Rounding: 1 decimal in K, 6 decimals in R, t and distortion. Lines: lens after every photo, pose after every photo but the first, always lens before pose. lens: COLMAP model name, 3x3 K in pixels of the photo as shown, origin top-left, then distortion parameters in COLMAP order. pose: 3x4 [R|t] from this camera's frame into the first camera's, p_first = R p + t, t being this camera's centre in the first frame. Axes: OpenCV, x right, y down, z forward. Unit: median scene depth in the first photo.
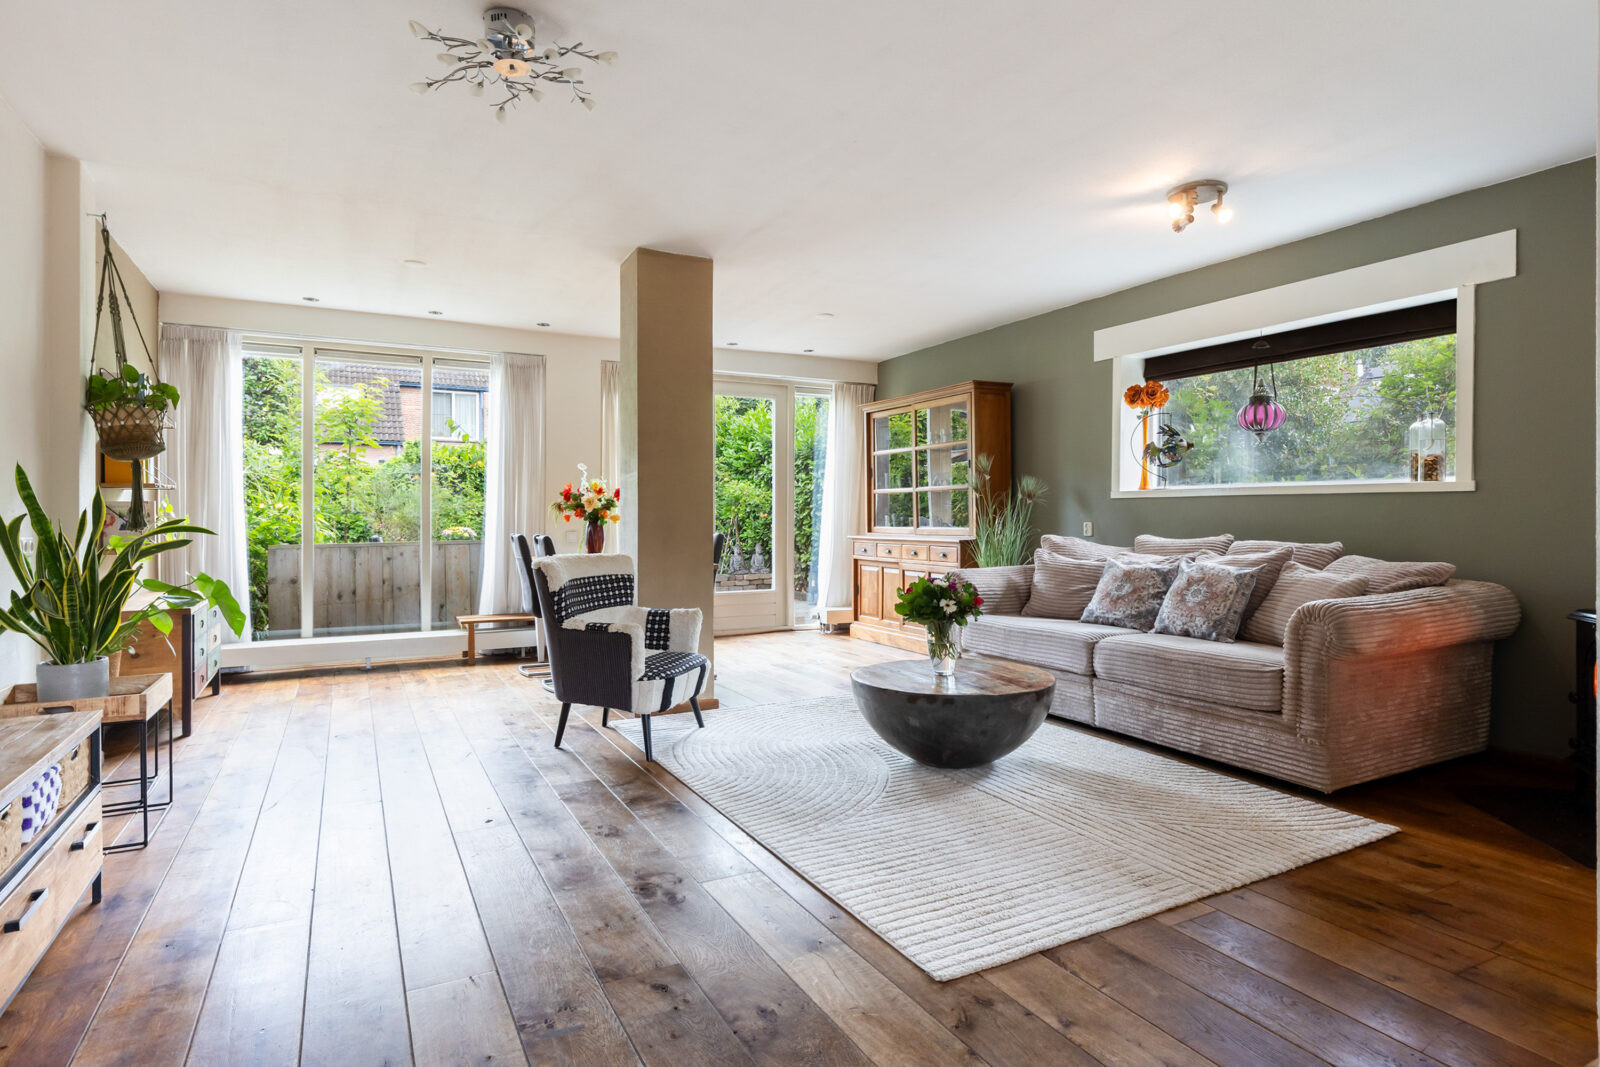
lens RADIAL K [[889.2, 0, 830.4], [0, 889.2, 515.3], [0, 0, 1]] dist [0.000797, 0.000144]
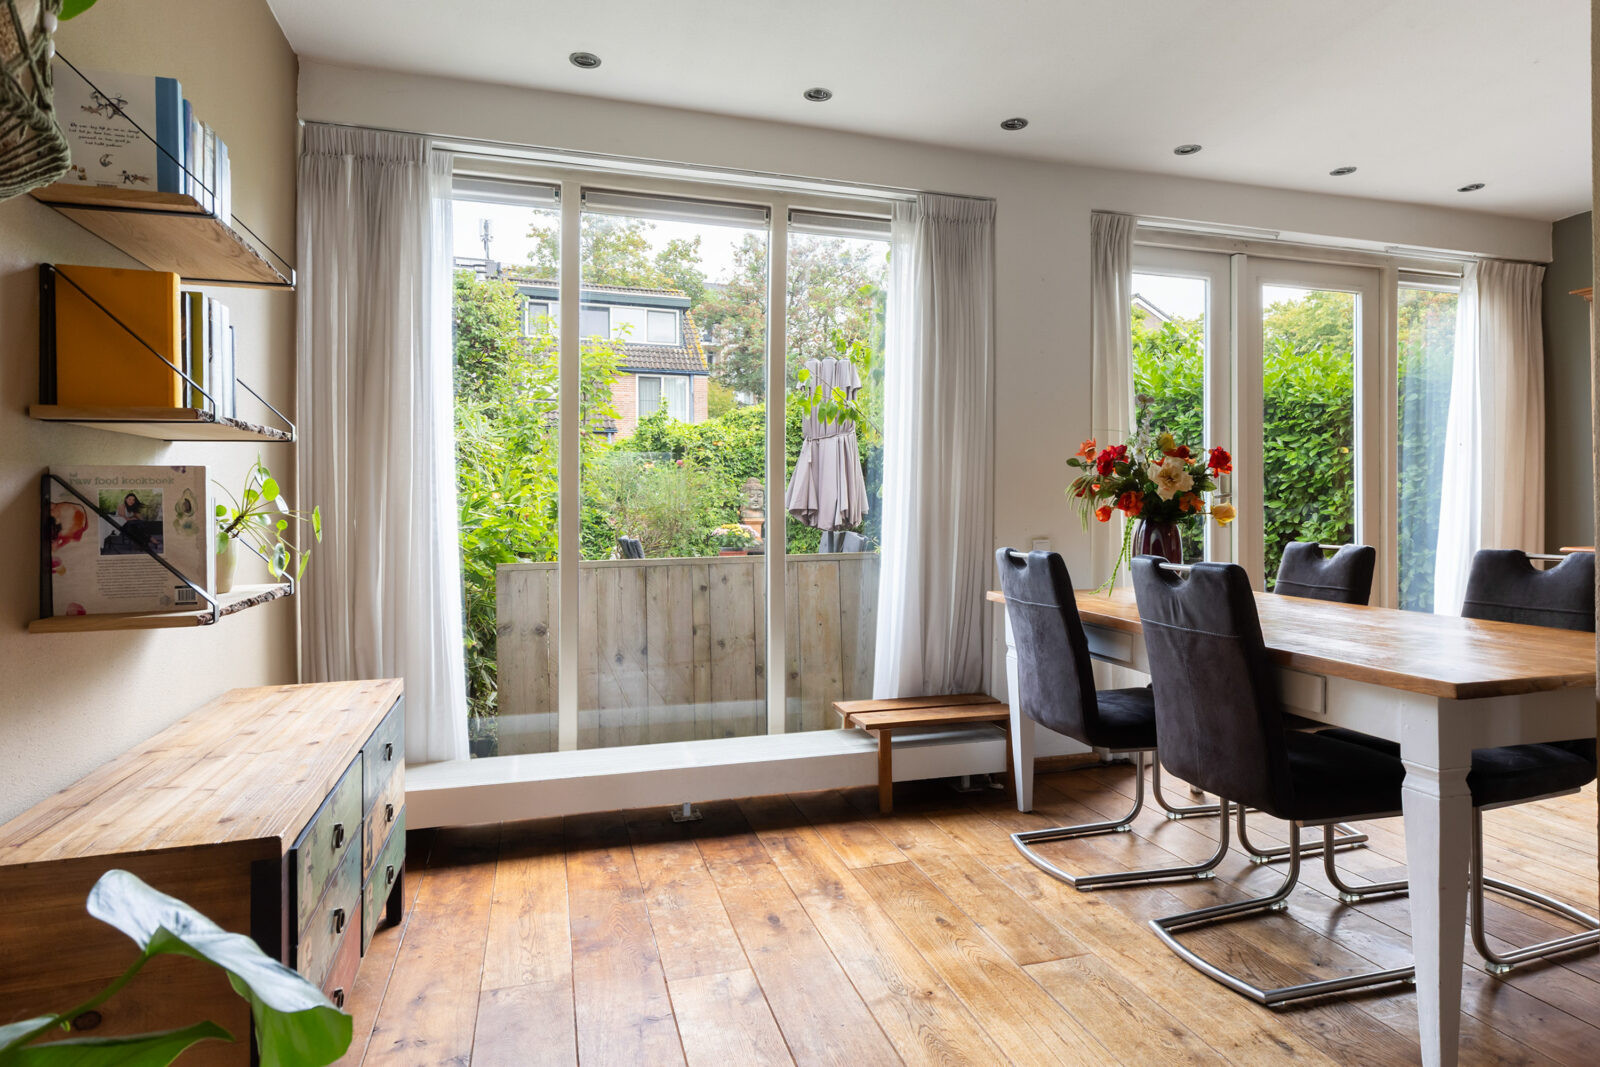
lens RADIAL K [[877.0, 0, 877.1], [0, 877.0, 501.9], [0, 0, 1]] dist [-0.000969, -0.000216]
pose [[0.990992, -0.001889, -0.133905, -0.389163], [0.001049, 0.999979, -0.006346, -0.000136], [0.133914, 0.006149, 0.990974, 0.589798]]
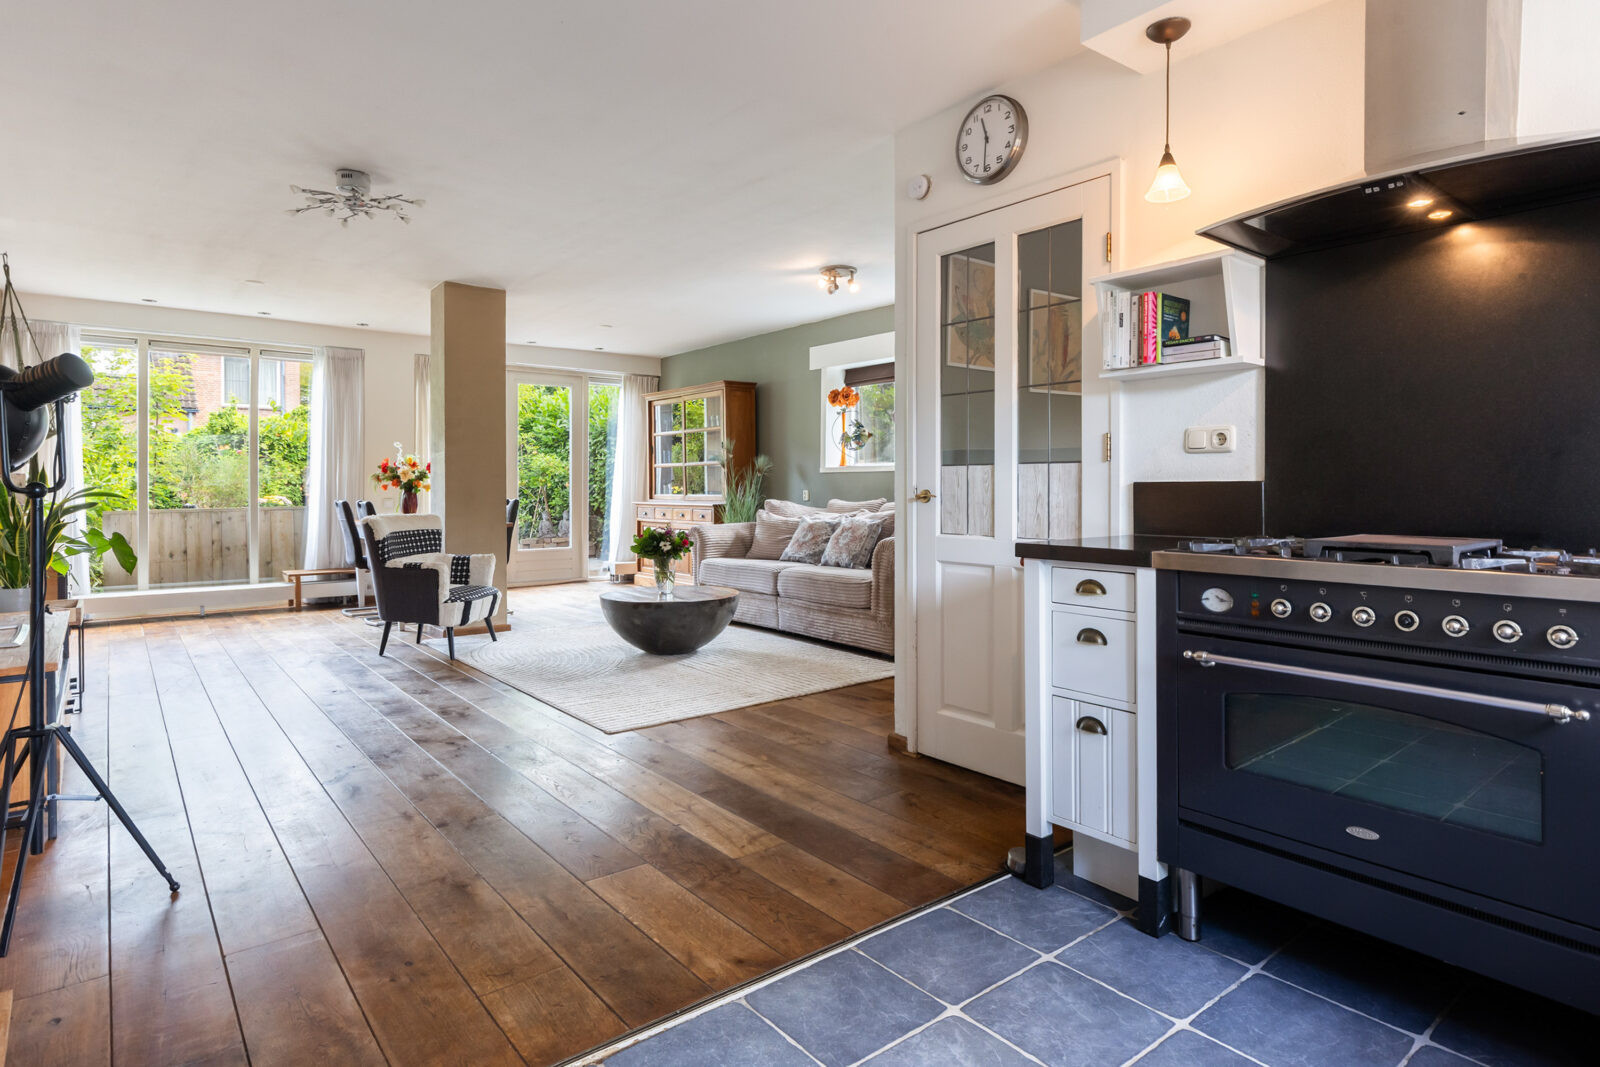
lens RADIAL K [[884.2, 0, 833.2], [0, 884.2, 491.9], [0, 0, 1]] dist [-0.001519, -0.000949]
pose [[0.981959, -0.000764, 0.189091, 0.084774], [-0.000640, 0.999973, 0.007364, 0.000383], [-0.189091, -0.007352, 0.981932, -0.332448]]
